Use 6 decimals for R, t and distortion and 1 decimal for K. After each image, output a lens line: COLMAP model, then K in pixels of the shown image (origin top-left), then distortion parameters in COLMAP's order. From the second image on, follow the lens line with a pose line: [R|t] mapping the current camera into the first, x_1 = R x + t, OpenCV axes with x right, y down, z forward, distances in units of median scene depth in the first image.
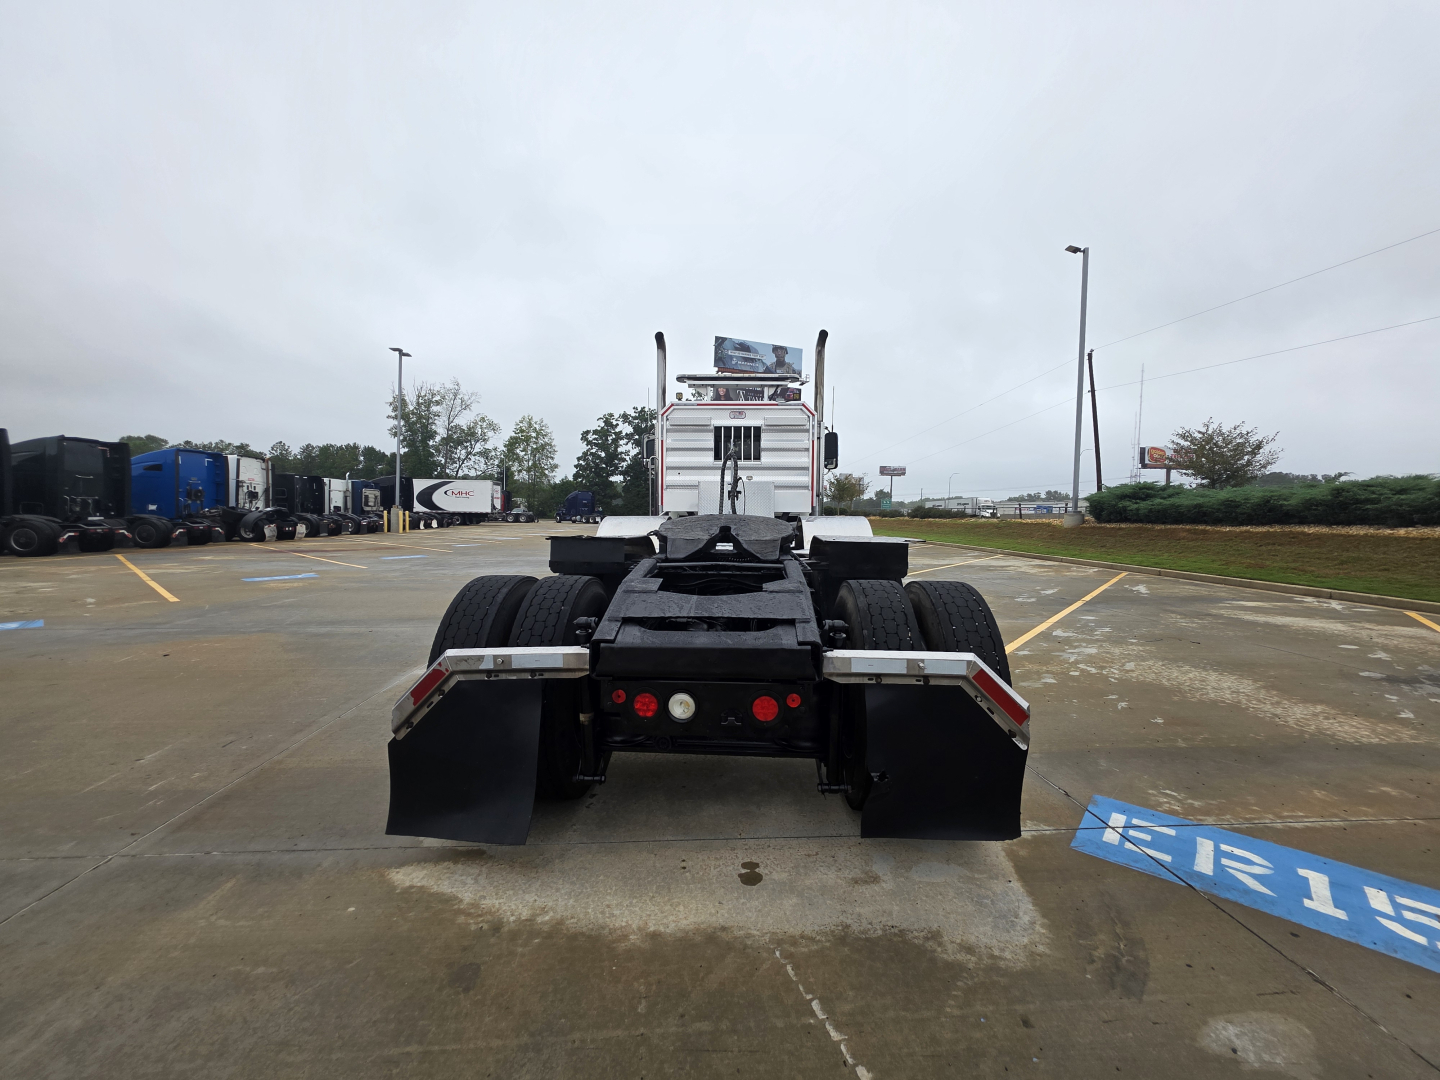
lens RADIAL K [[572.3, 0, 716.1], [0, 572.3, 532.1], [0, 0, 1]] dist [0.000396, 0.001665]
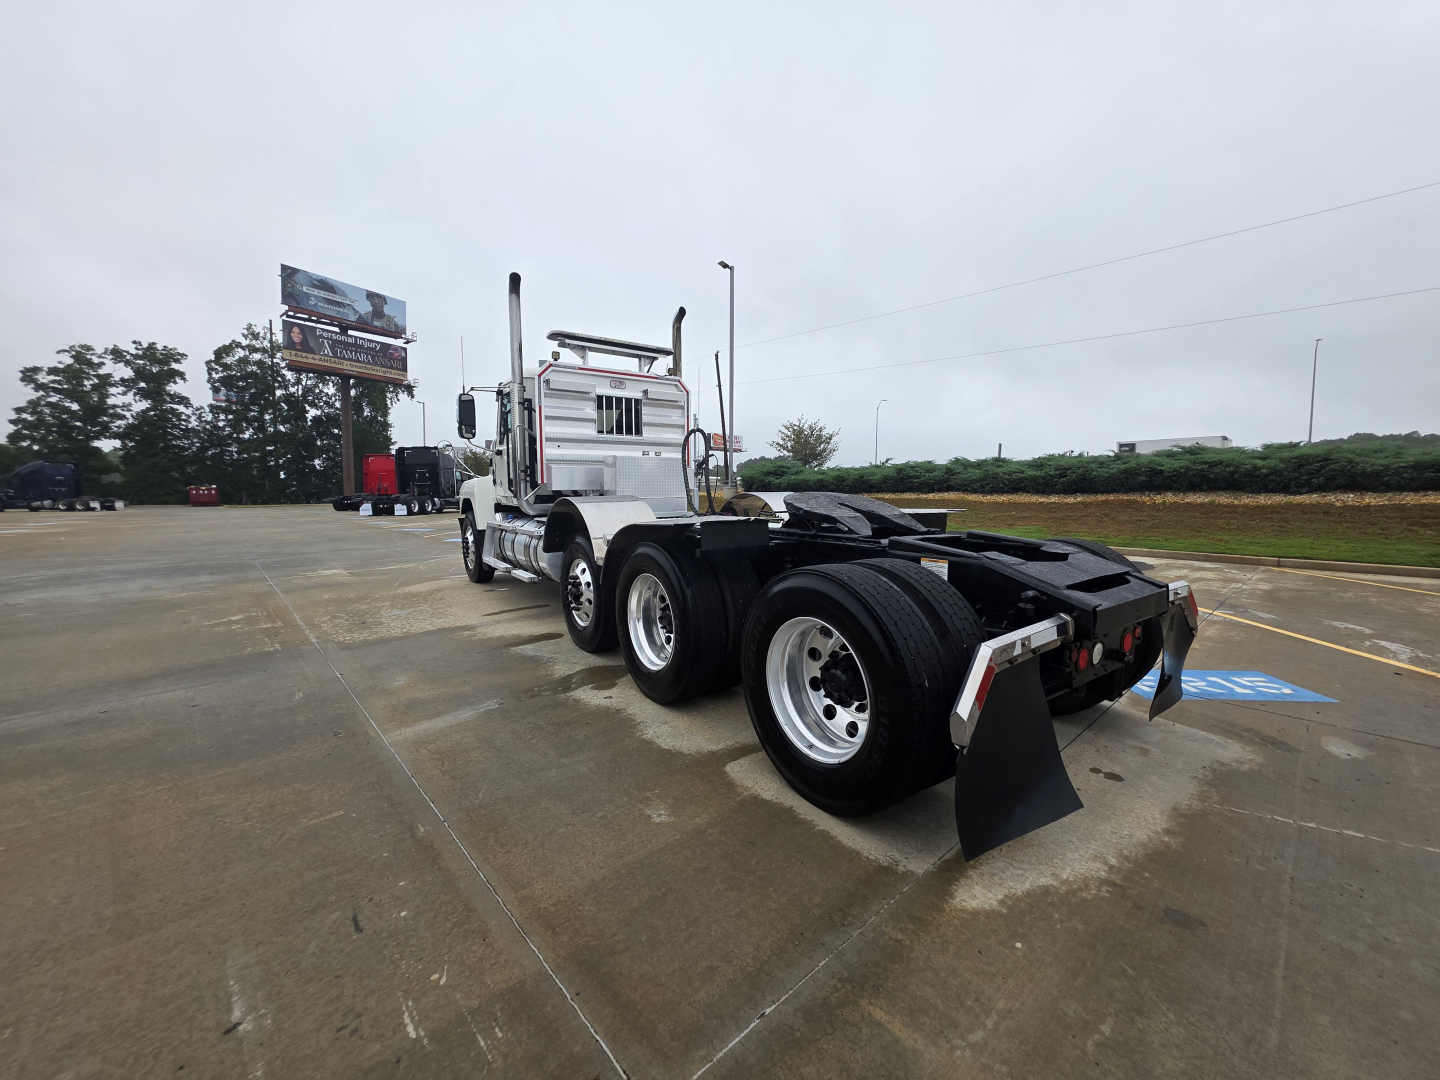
lens RADIAL K [[572.3, 0, 716.1], [0, 572.3, 532.1], [0, 0, 1]] dist [0.000396, 0.001665]
pose [[0.784836, -0.060697, 0.616723, -0.416779], [0.034391, 0.997924, 0.054449, -0.011733], [-0.618748, -0.021524, 0.785294, 0.167719]]
